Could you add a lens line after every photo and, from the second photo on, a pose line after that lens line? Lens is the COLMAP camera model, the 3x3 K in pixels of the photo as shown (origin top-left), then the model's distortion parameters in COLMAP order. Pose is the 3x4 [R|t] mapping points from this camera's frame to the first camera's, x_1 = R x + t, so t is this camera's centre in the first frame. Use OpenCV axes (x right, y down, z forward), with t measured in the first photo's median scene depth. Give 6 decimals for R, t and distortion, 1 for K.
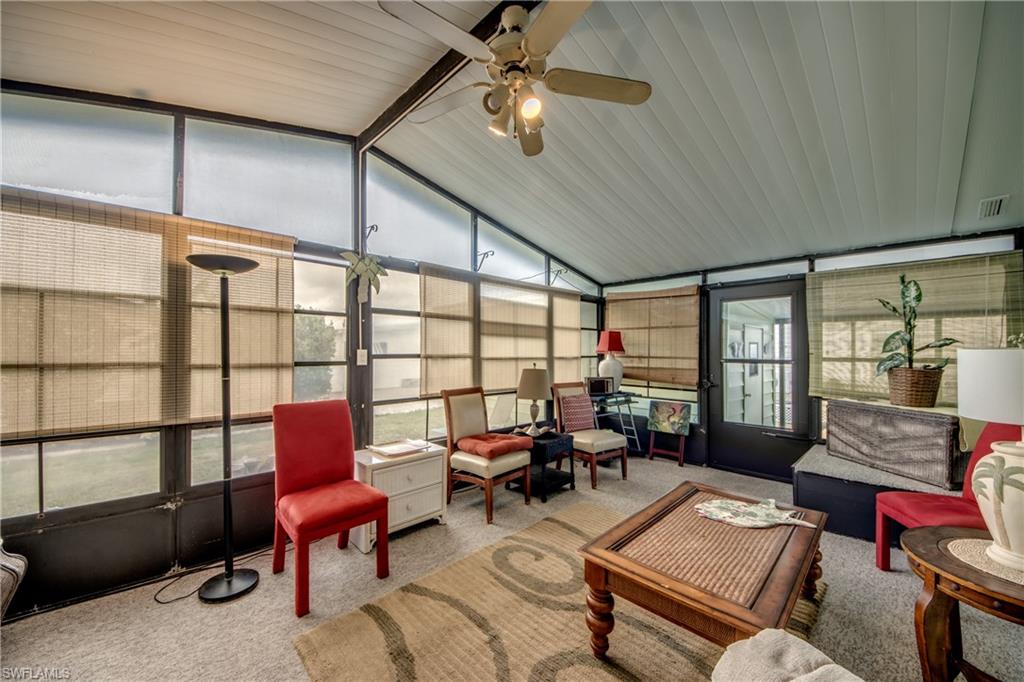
lens RADIAL K [[398.5, 0, 491.1], [0, 398.5, 341.7], [0, 0, 1]] dist [0.003596, -0.010214]
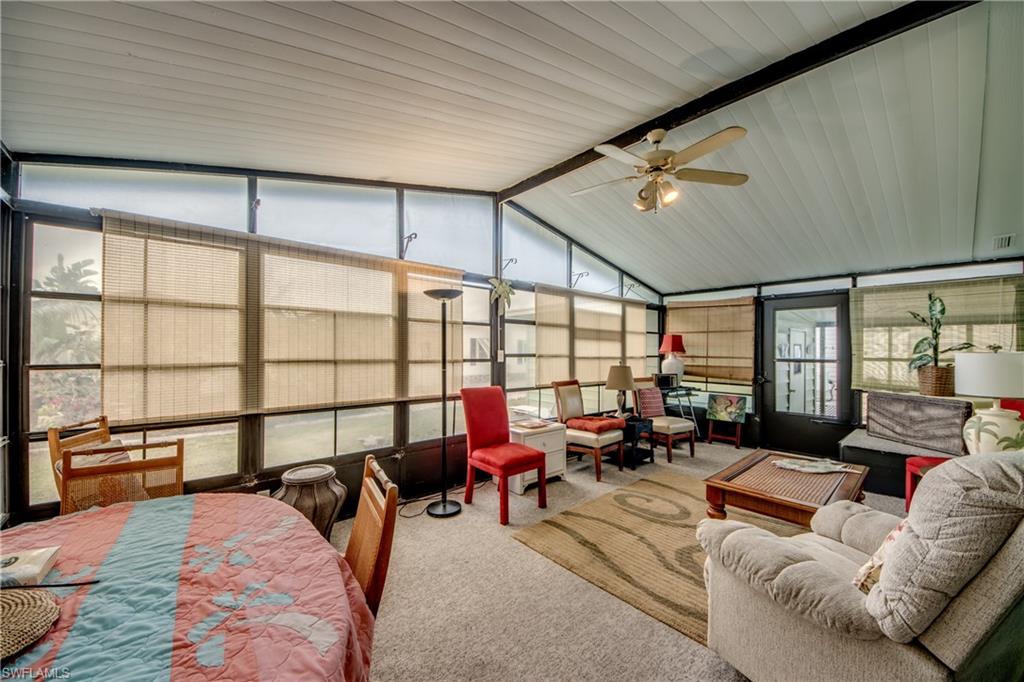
lens RADIAL K [[398.5, 0, 479.0], [0, 398.5, 342.7], [0, 0, 1]] dist [0.003596, -0.010214]
pose [[0.997649, 0.001708, -0.068515, -0.312202], [-0.001421, 0.999990, 0.004229, -0.011965], [0.068521, -0.004122, 0.997641, -0.352499]]
